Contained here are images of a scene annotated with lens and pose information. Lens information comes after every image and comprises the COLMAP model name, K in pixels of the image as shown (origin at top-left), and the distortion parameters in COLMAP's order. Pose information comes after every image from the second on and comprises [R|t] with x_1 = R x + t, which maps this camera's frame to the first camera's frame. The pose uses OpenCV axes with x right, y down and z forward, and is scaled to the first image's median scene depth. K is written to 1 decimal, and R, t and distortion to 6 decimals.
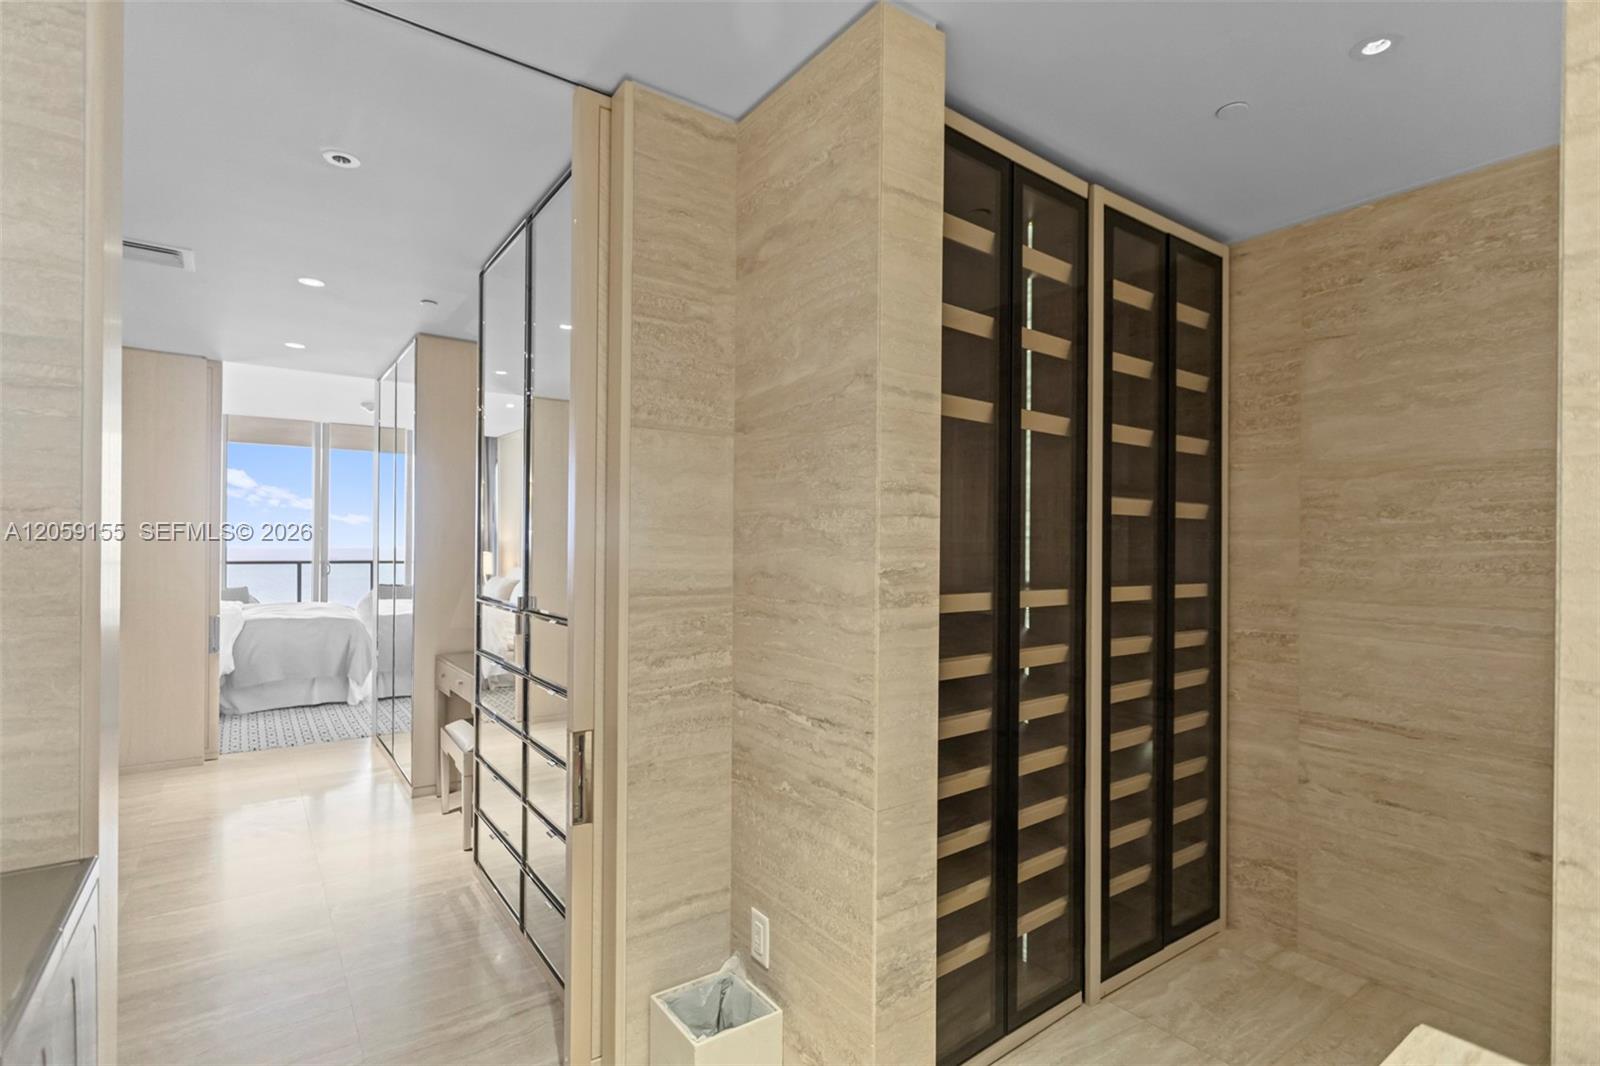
lens RADIAL K [[764.6, 0, 791.6], [0, 764.6, 545.9], [0, 0, 1]] dist [0.004694, -0.001332]
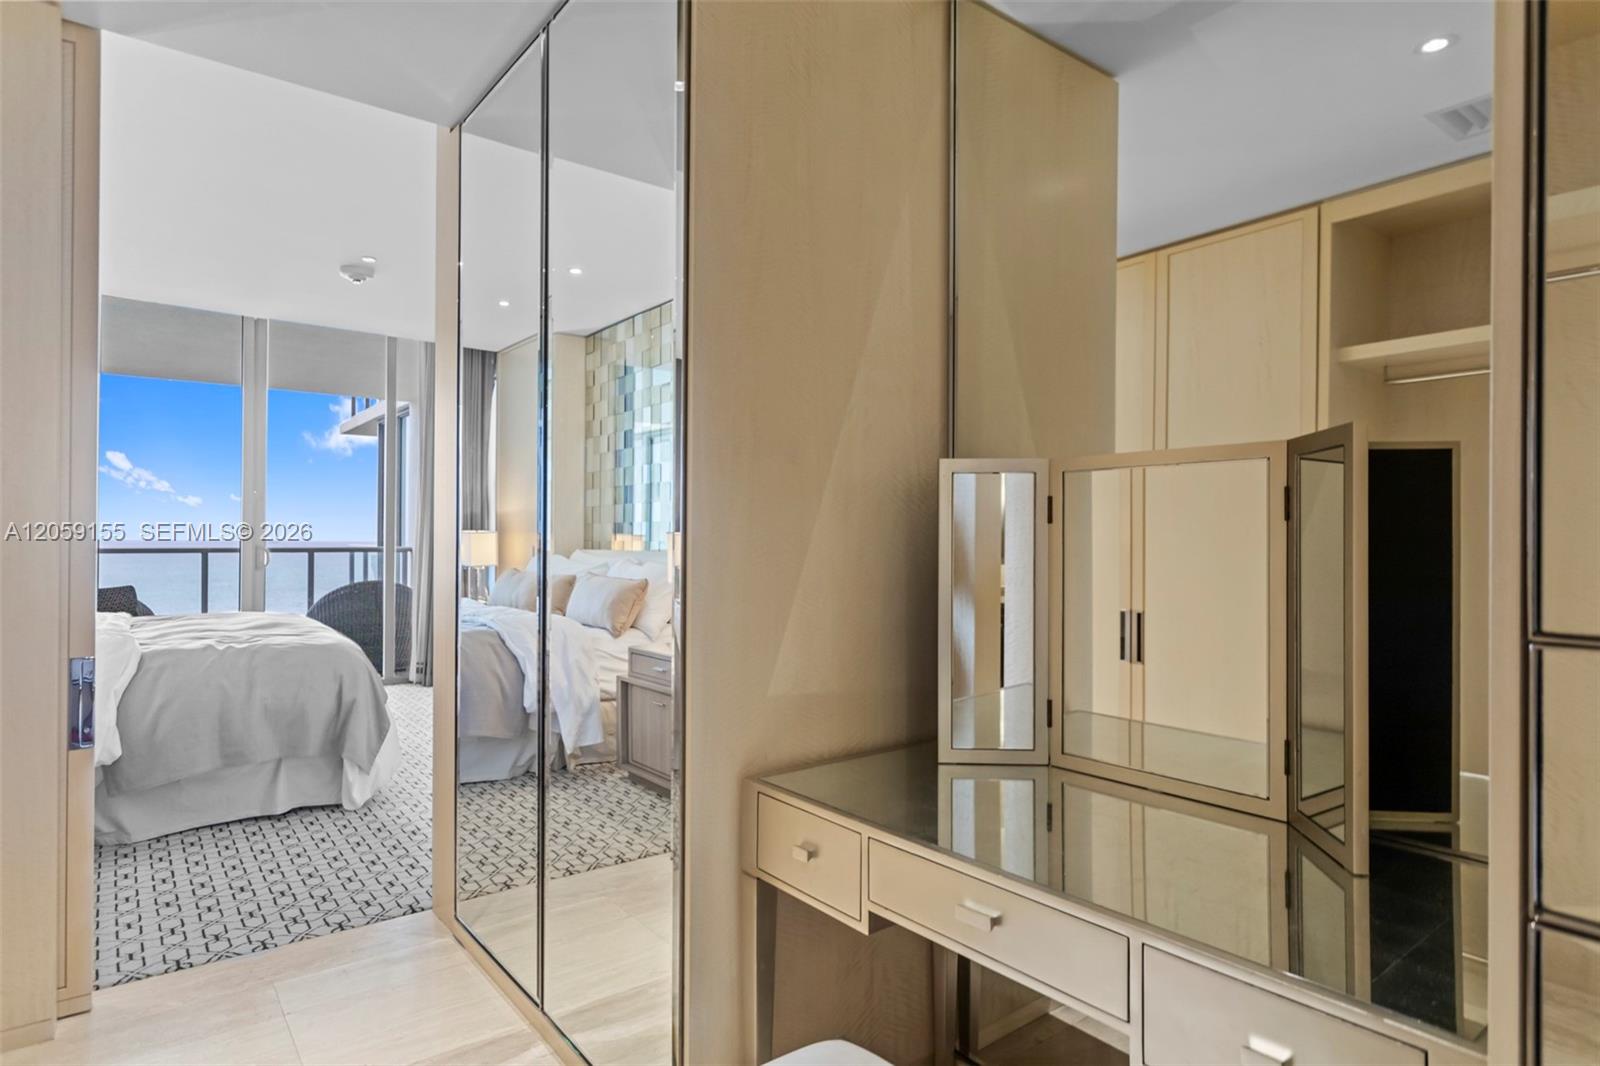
lens RADIAL K [[875.6, 0, 785.5], [0, 875.6, 529.2], [0, 0, 1]] dist [-0.004916, -0.001851]
pose [[0.999427, -0.006535, 0.033202, -0.396094], [0.006887, 0.999921, -0.010506, 0.032785], [-0.033131, 0.010729, 0.999393, 0.526754]]
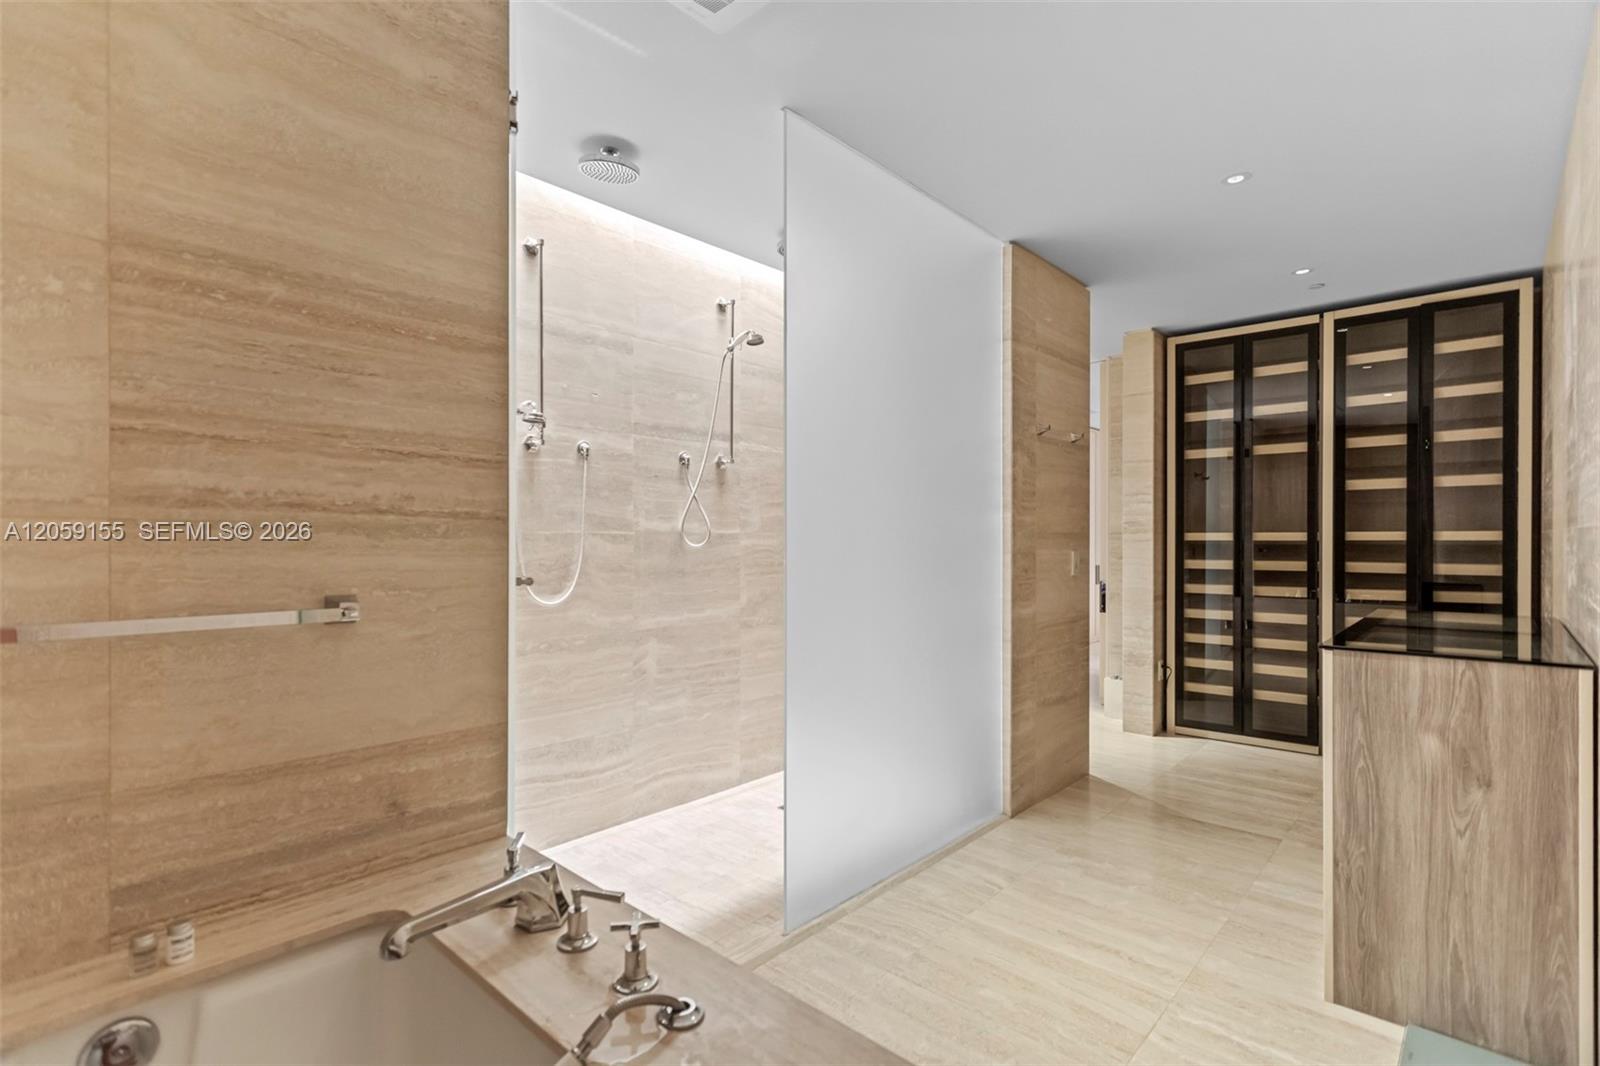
lens RADIAL K [[764.6, 0, 801.4], [0, 764.6, 541.8], [0, 0, 1]] dist [0.004694, -0.001332]
pose [[0.194461, -0.010749, -0.980851, 0.695559], [-0.003867, 0.999924, -0.011724, 0.037271], [0.980903, 0.006072, 0.194405, -0.209757]]
